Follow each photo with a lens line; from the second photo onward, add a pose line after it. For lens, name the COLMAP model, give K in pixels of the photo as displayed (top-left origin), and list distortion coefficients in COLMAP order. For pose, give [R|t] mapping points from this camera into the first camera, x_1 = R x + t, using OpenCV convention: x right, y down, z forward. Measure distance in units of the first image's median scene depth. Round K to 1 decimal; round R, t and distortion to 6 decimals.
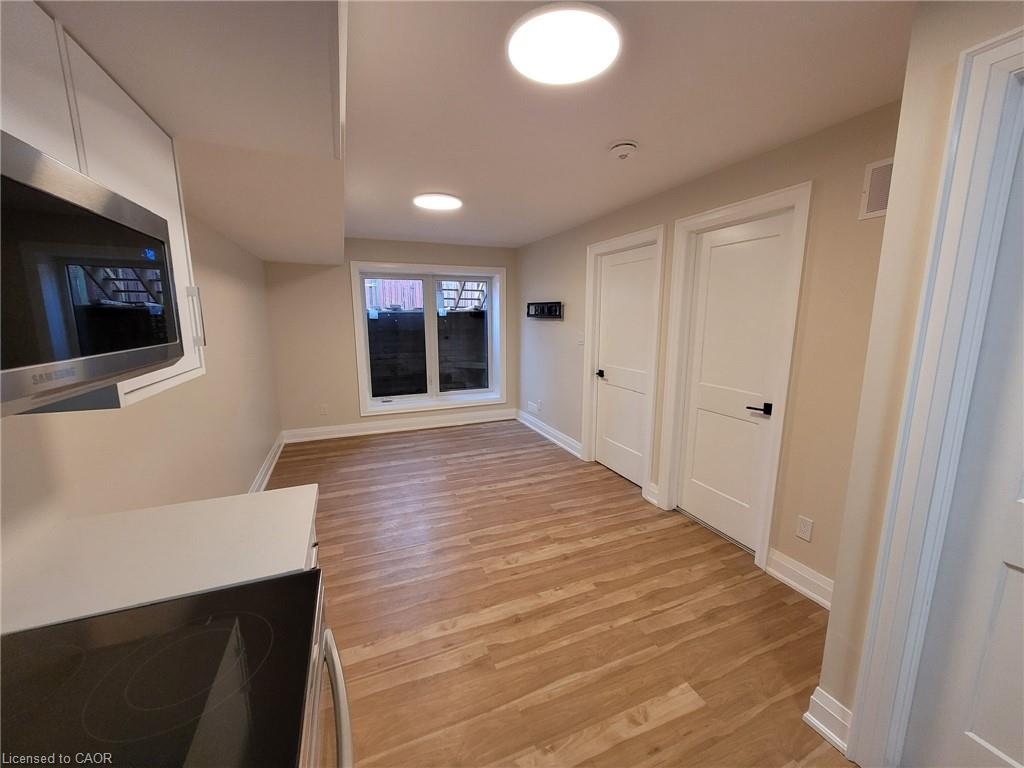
lens RADIAL K [[399.6, 0, 511.0], [0, 399.6, 384.0], [0, 0, 1]] dist [-0.001650, -0.000640]
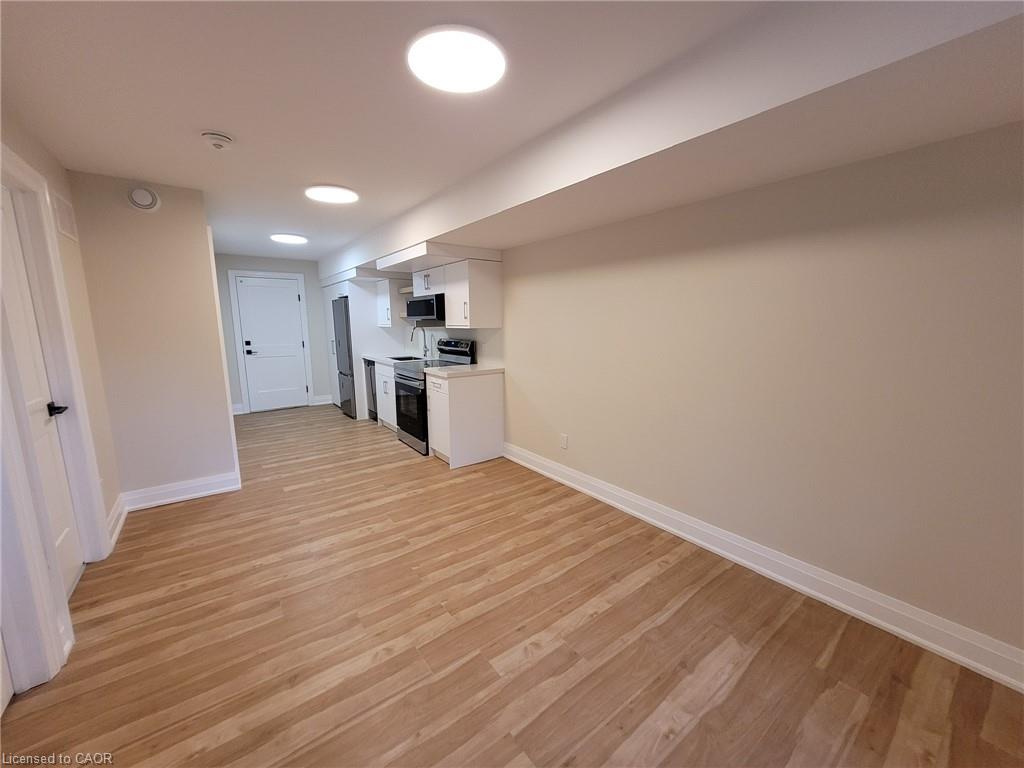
lens RADIAL K [[399.6, 0, 508.8], [0, 399.6, 385.2], [0, 0, 1]] dist [-0.001650, -0.000640]
pose [[-0.969935, 0.047749, -0.238635, -0.080970], [-0.033096, 0.945573, 0.323721, -0.178777], [0.241104, 0.321886, -0.915564, 1.171240]]
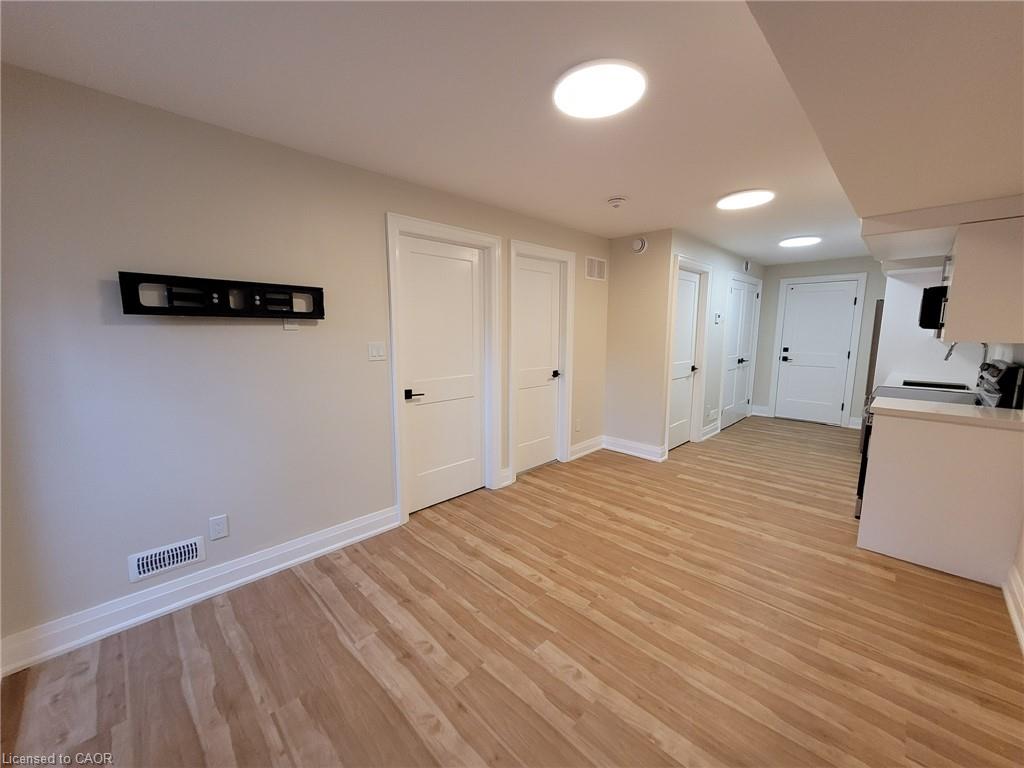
lens RADIAL K [[399.6, 0, 513.2], [0, 399.6, 382.8], [0, 0, 1]] dist [-0.001650, -0.000640]
pose [[-0.384923, -0.123333, 0.914671, -0.495115], [0.159285, 0.967284, 0.197459, -0.152509], [-0.909100, 0.221700, -0.352685, 1.015165]]
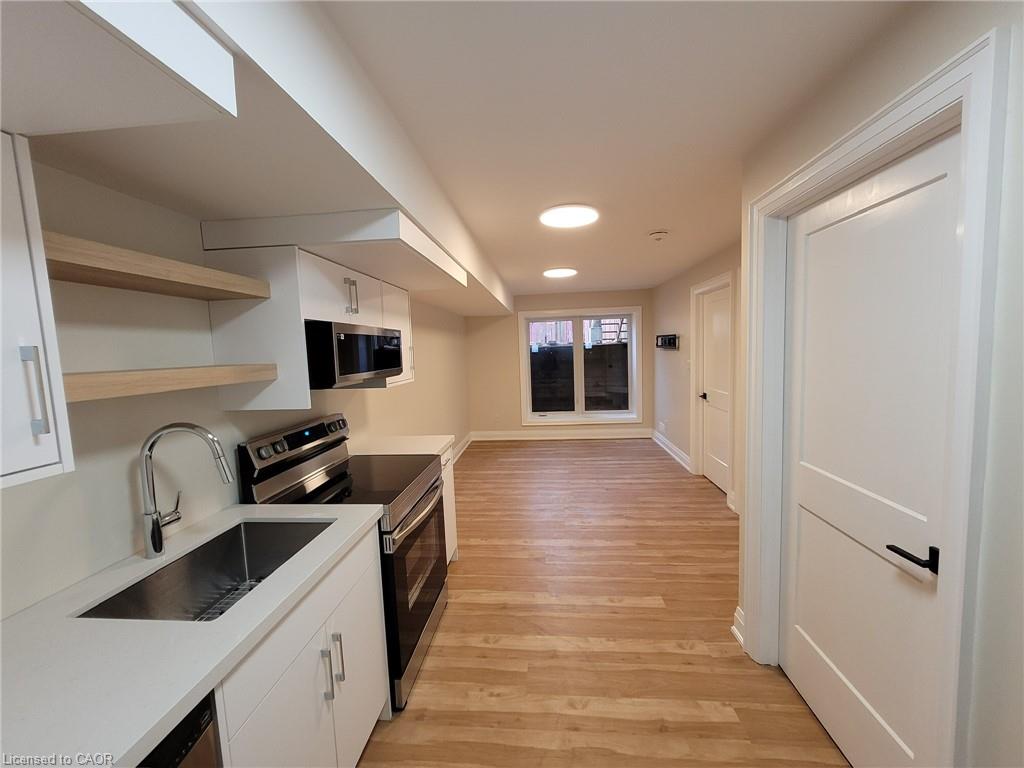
lens RADIAL K [[399.6, 0, 510.7], [0, 399.6, 383.5], [0, 0, 1]] dist [-0.001650, -0.000640]
pose [[0.886161, 0.010869, -0.463250, 0.246869], [-0.044927, 0.997030, -0.062550, 0.032170], [0.461194, 0.076242, 0.884018, -0.245620]]
